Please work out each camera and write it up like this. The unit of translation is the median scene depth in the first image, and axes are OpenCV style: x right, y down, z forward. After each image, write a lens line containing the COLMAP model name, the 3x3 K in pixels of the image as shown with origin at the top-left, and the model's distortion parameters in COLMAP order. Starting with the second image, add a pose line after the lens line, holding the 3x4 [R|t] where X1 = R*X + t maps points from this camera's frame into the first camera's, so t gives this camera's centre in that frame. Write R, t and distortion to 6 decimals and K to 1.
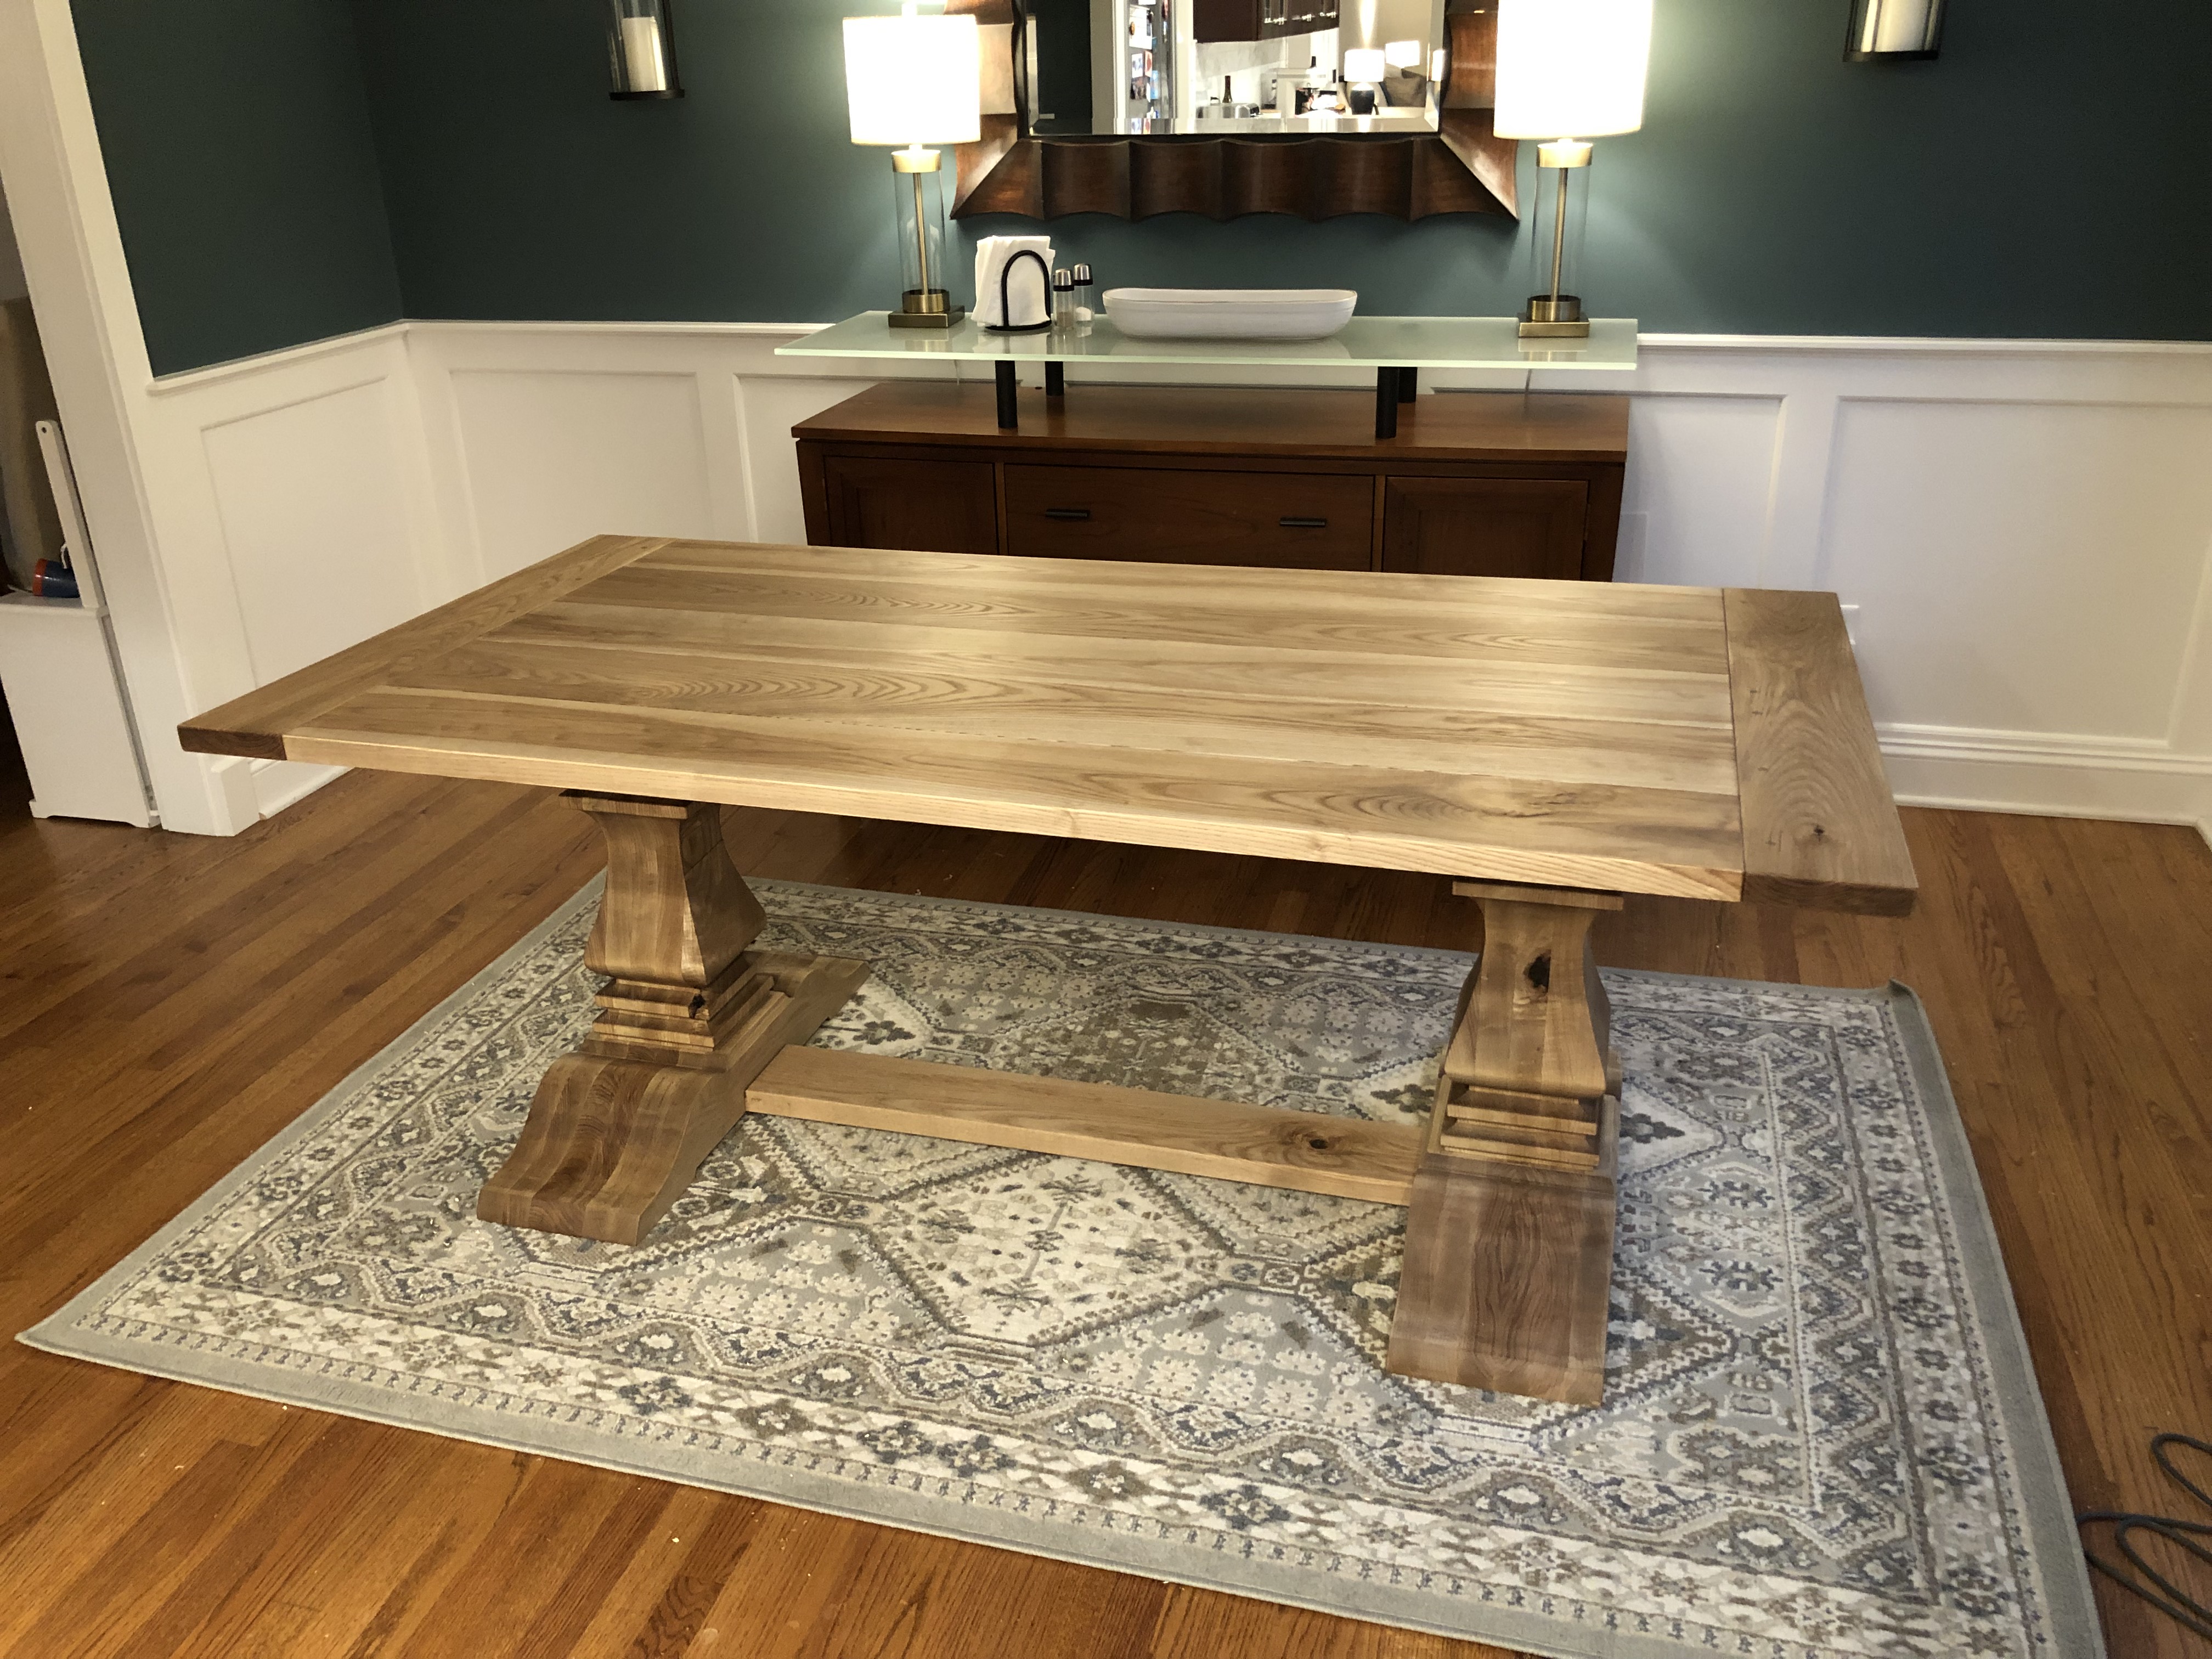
lens RADIAL K [[1830.4, 0, 1090.7], [0, 1830.4, 817.1], [0, 0, 1]] dist [0.029566, -0.039612]
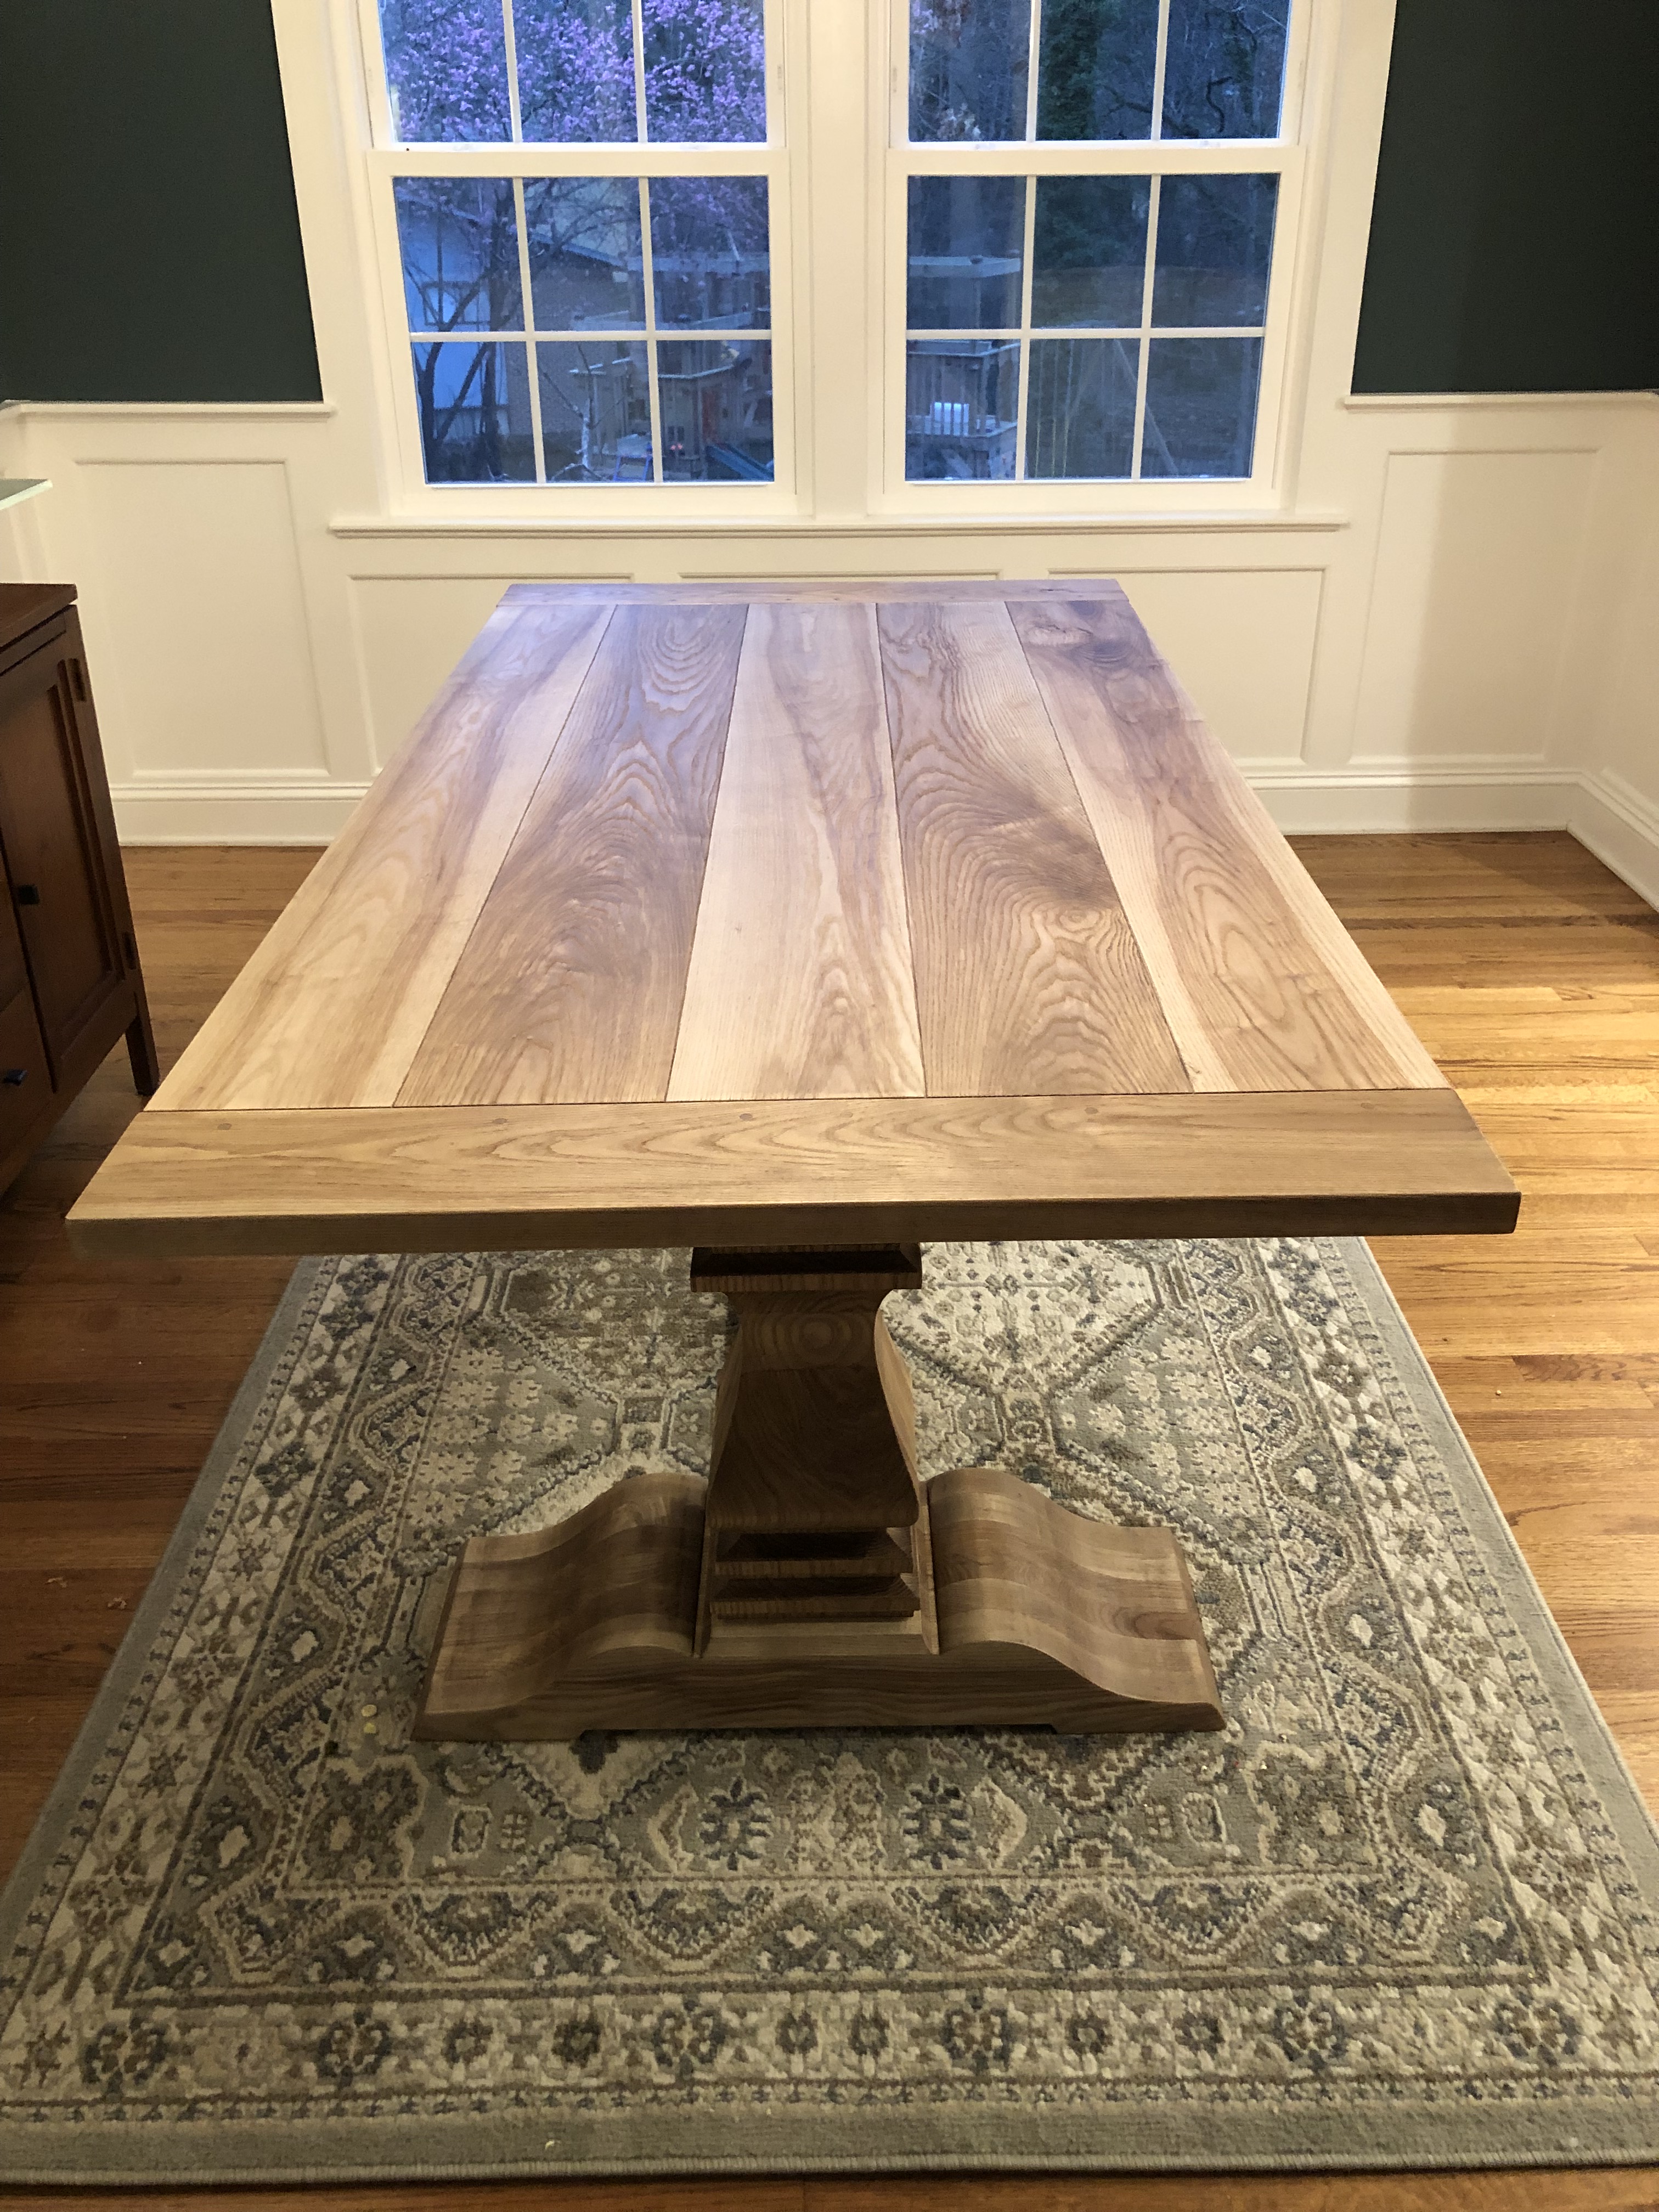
lens RADIAL K [[1830.4, 0, 816.9], [0, 1830.4, 1113.5], [0, 0, 1]] dist [0.029566, -0.039612]
pose [[-0.288600, -0.421876, 0.859494, -0.837573], [0.392914, 0.766435, 0.508130, -0.401352], [-0.873114, 0.484354, -0.055432, 1.119057]]
